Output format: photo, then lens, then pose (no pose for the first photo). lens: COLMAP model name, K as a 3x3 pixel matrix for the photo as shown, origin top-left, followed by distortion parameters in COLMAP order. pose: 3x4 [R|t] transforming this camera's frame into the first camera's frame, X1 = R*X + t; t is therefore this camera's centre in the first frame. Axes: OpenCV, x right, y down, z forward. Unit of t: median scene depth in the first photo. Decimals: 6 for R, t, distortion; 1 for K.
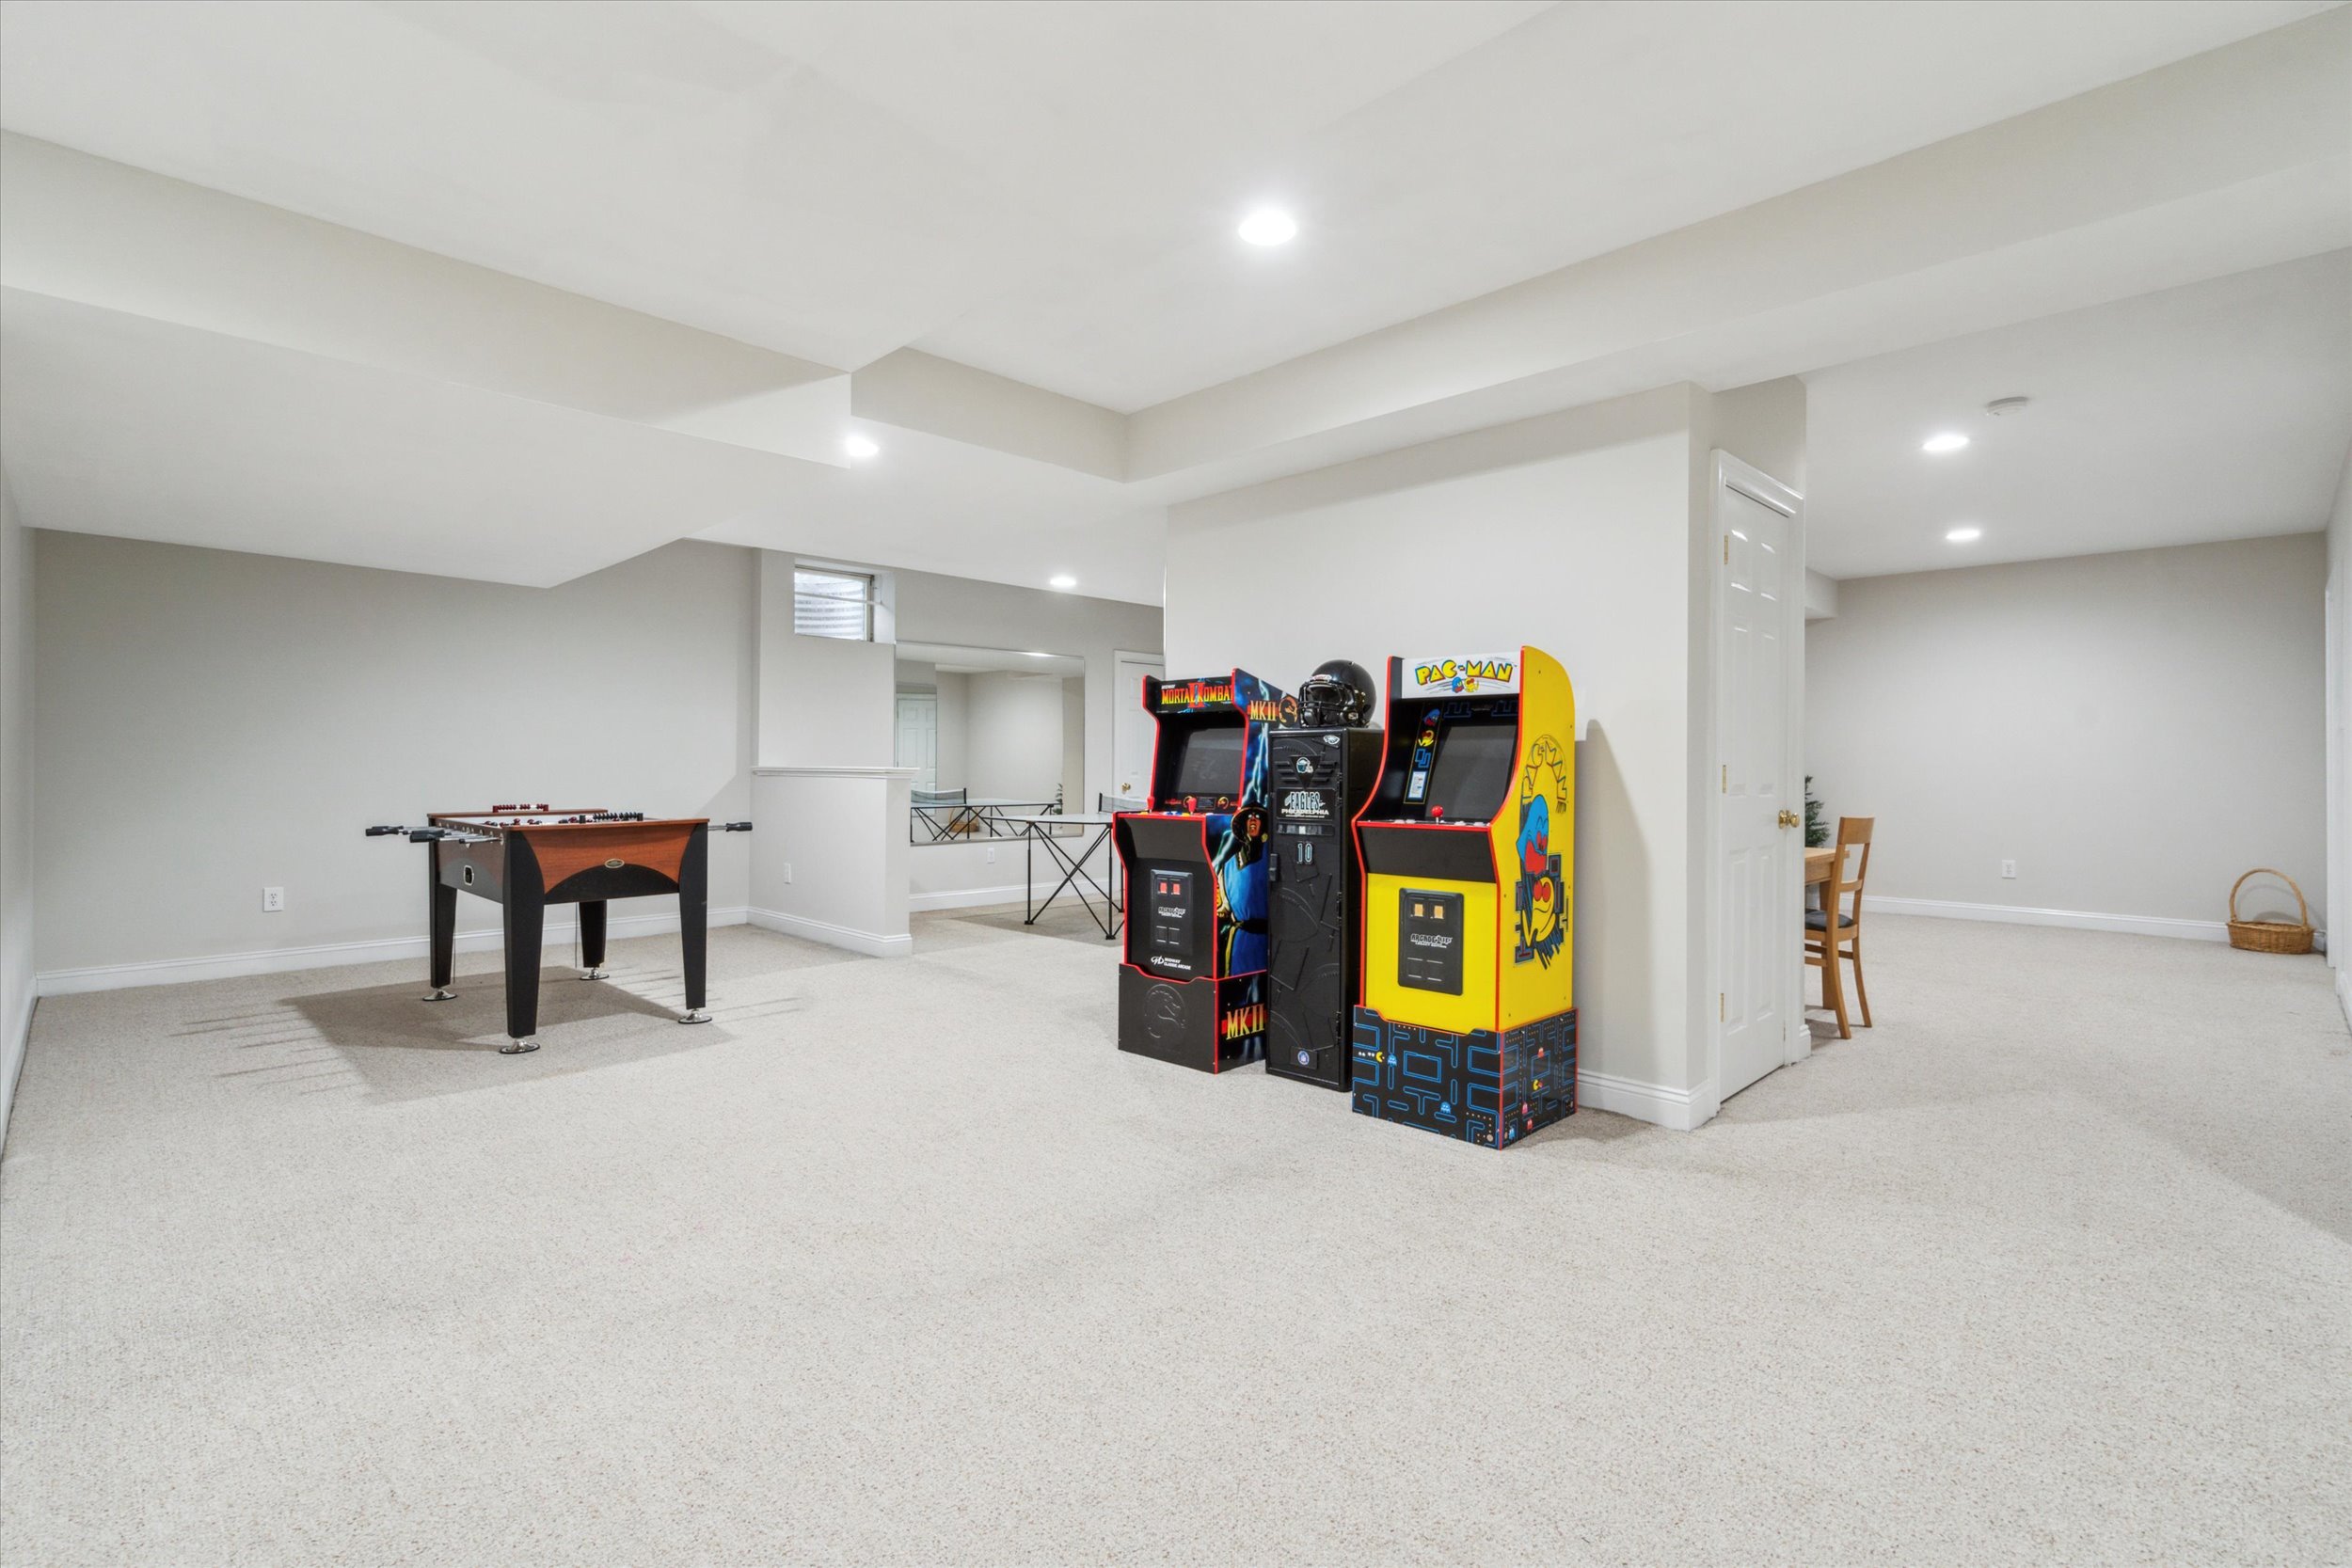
lens RADIAL K [[1077.5, 0, 1169.9], [0, 1077.5, 793.7], [0, 0, 1]] dist [-0.004129, 0.000434]
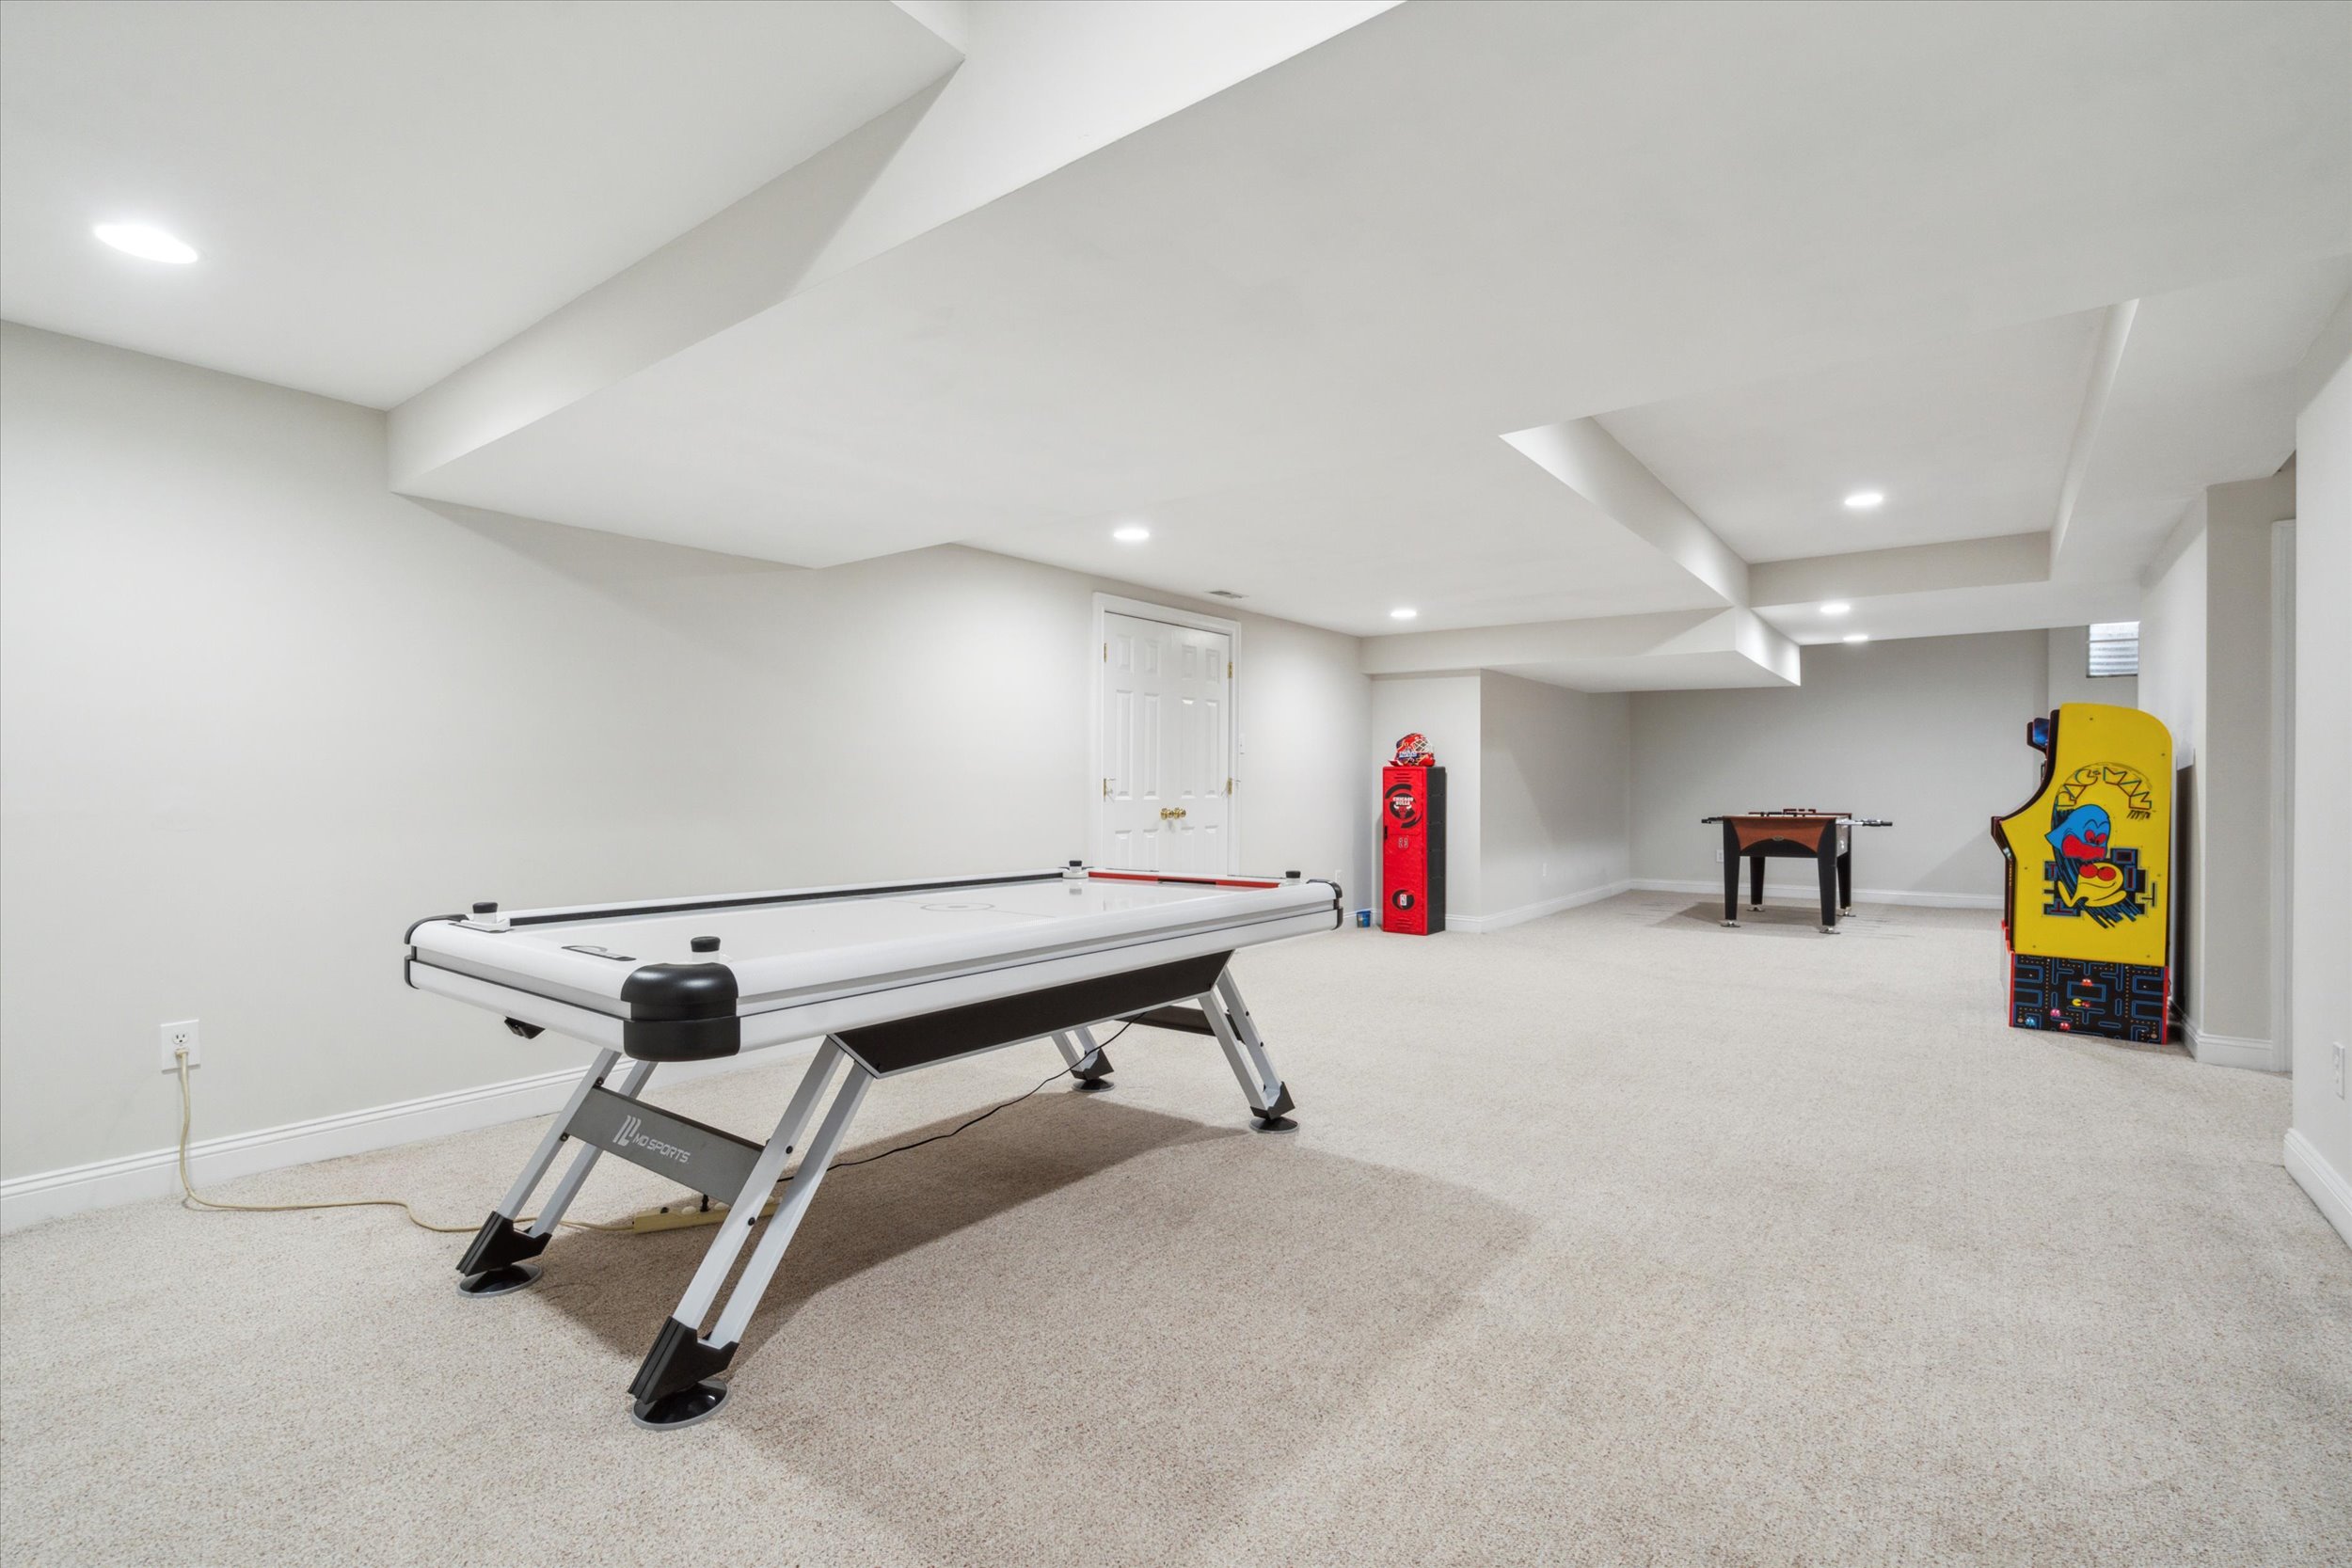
lens RADIAL K [[1077.5, 0, 1170.8], [0, 1077.5, 793.3], [0, 0, 1]] dist [-0.004129, 0.000434]
pose [[0.144259, 0.000697, -0.989540, 1.227025], [-0.016686, 0.999859, -0.001728, 0.006776], [0.989399, 0.016761, 0.144251, -0.333038]]
